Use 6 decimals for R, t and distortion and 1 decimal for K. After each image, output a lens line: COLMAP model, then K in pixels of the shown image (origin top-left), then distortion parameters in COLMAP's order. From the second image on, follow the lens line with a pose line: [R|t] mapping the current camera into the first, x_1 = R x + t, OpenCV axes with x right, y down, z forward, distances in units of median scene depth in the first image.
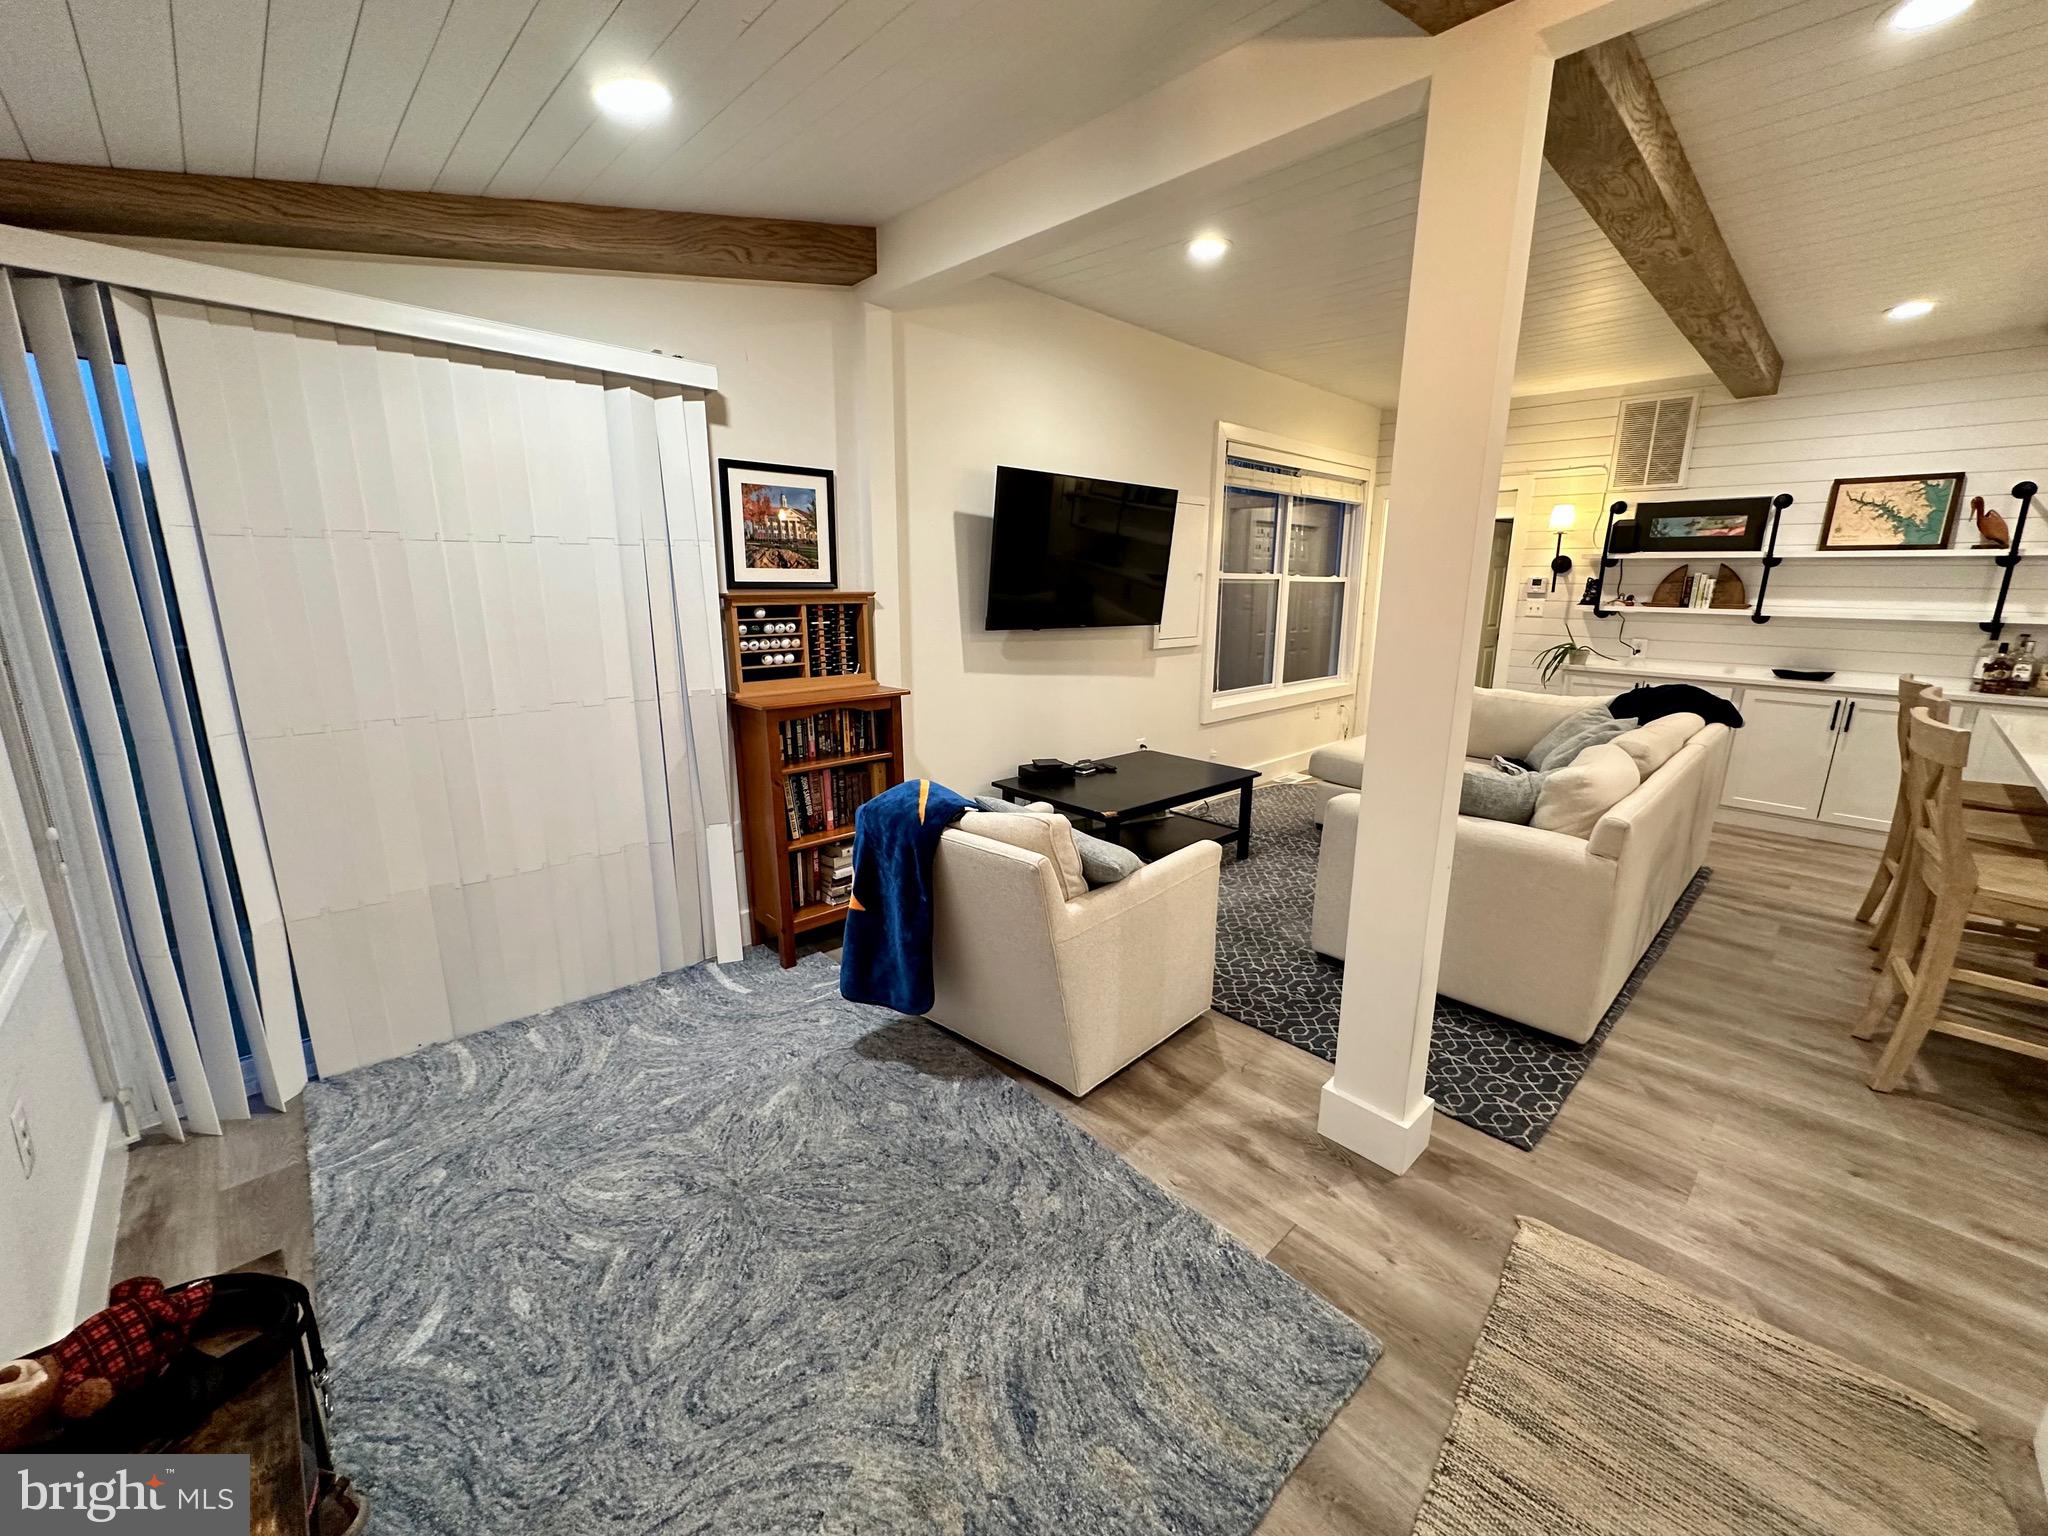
lens RADIAL K [[818.9, 0, 1025.5], [0, 818.9, 765.4], [0, 0, 1]] dist [-0.000662, -0.000280]
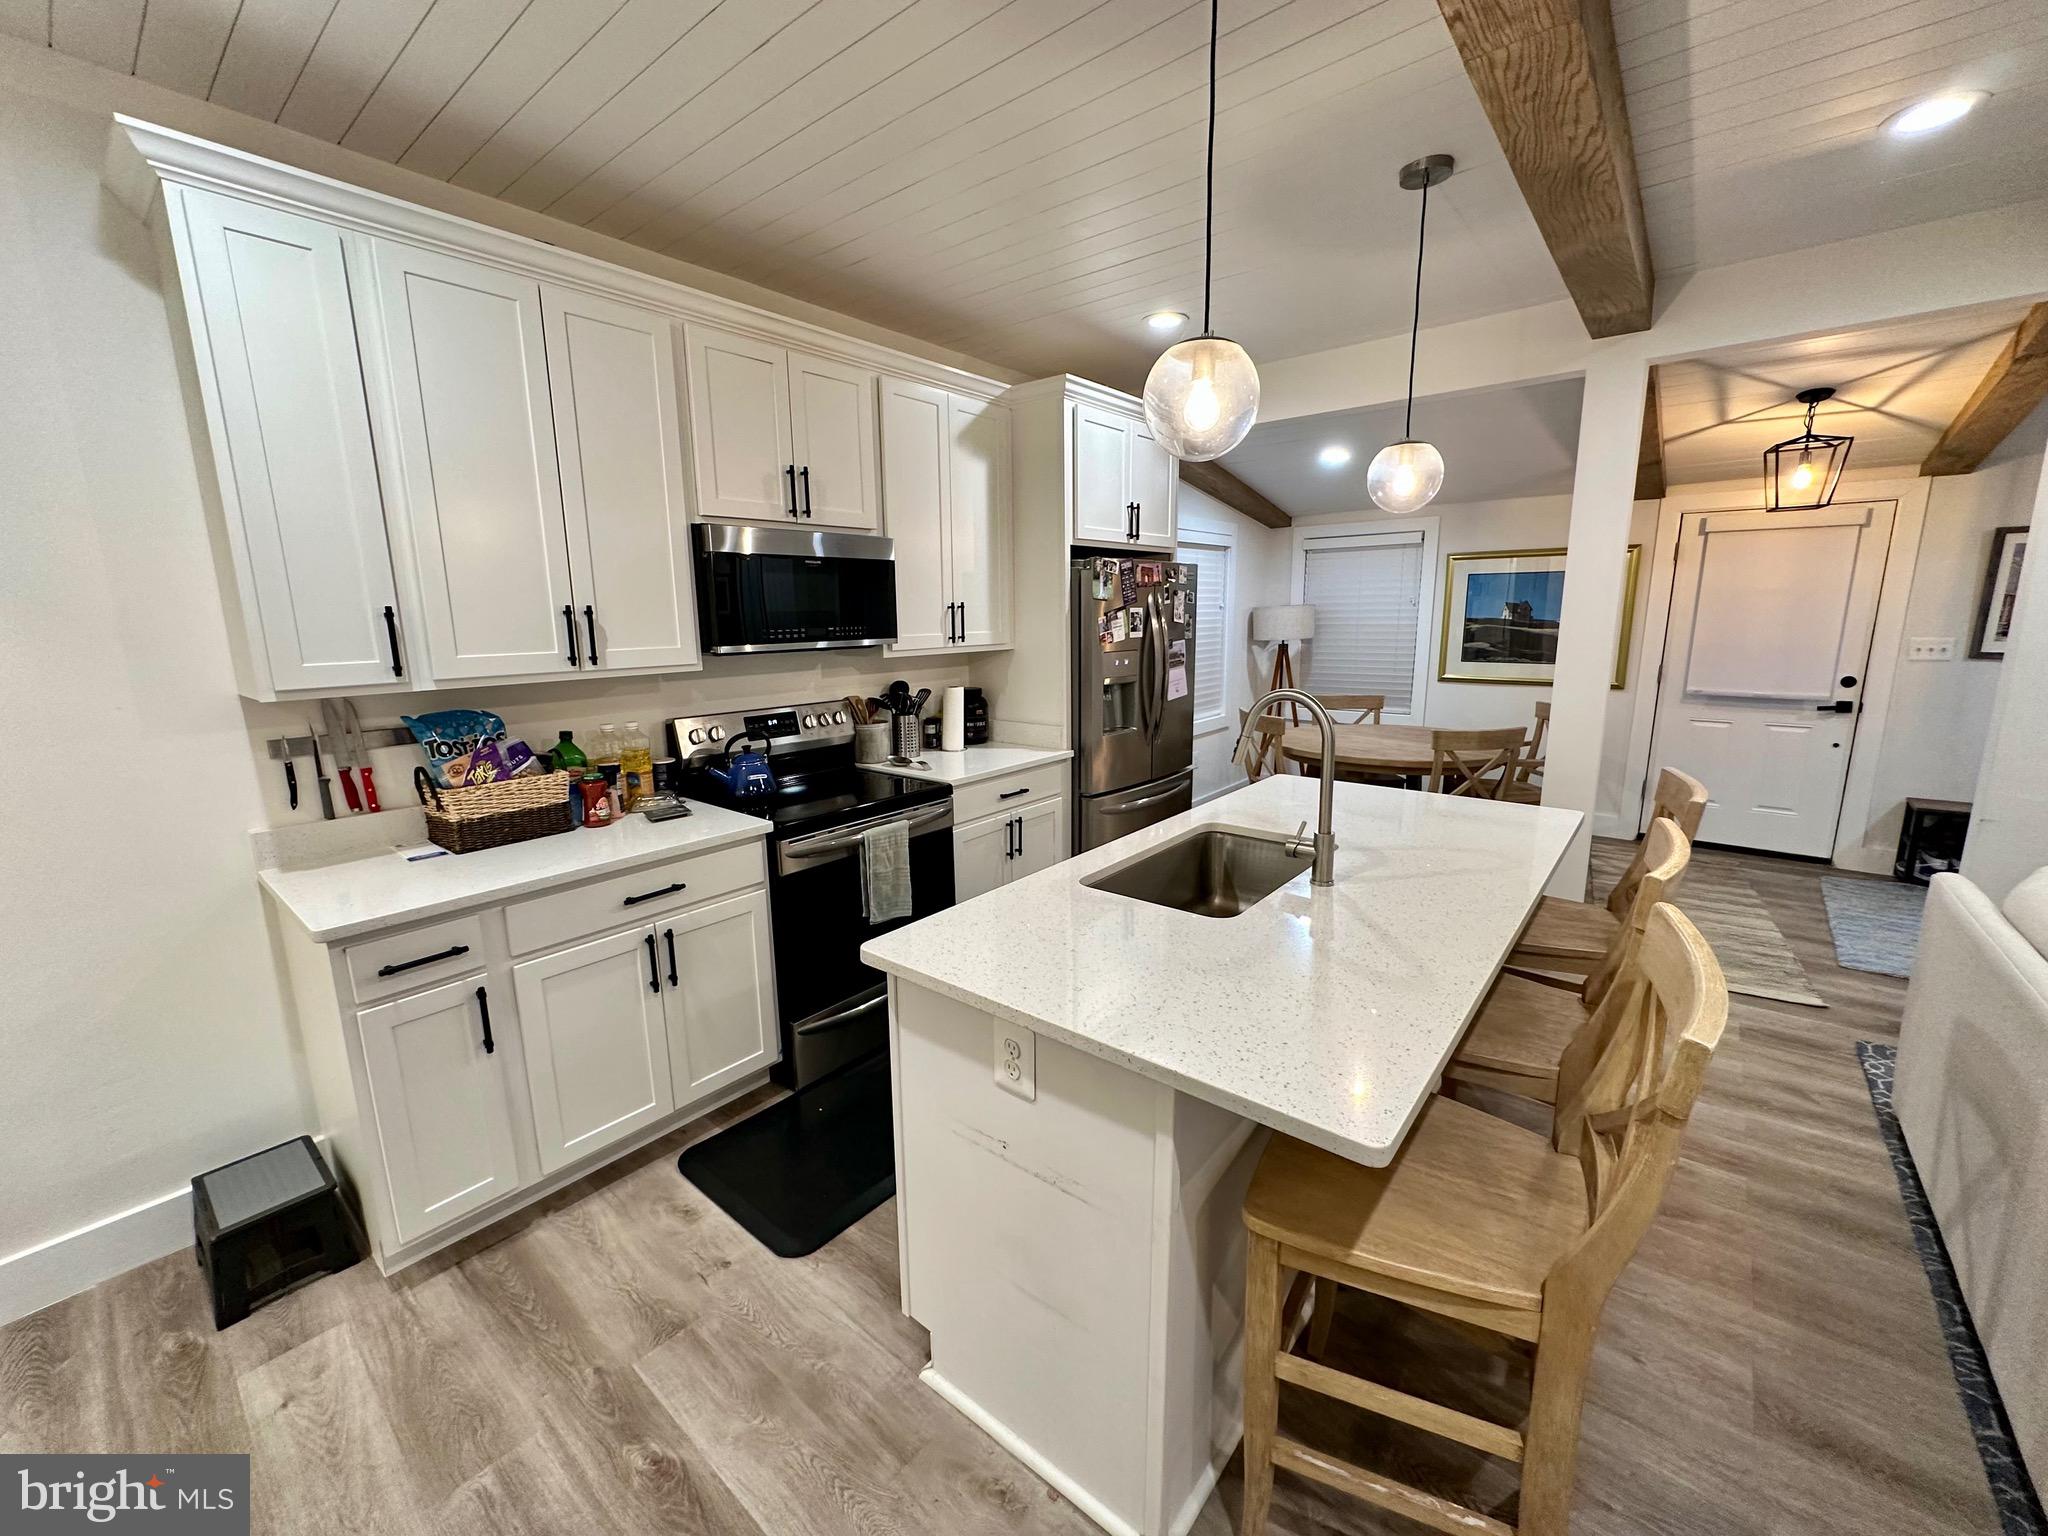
lens RADIAL K [[817.3, 0, 1024.8], [0, 817.3, 765.6], [0, 0, 1]] dist [-0.002340, 0.000517]
pose [[-0.993547, 0.032870, -0.108554, 1.075686], [-0.013455, 0.916171, 0.400561, -0.238549], [0.112621, 0.399437, -0.909817, 0.961238]]
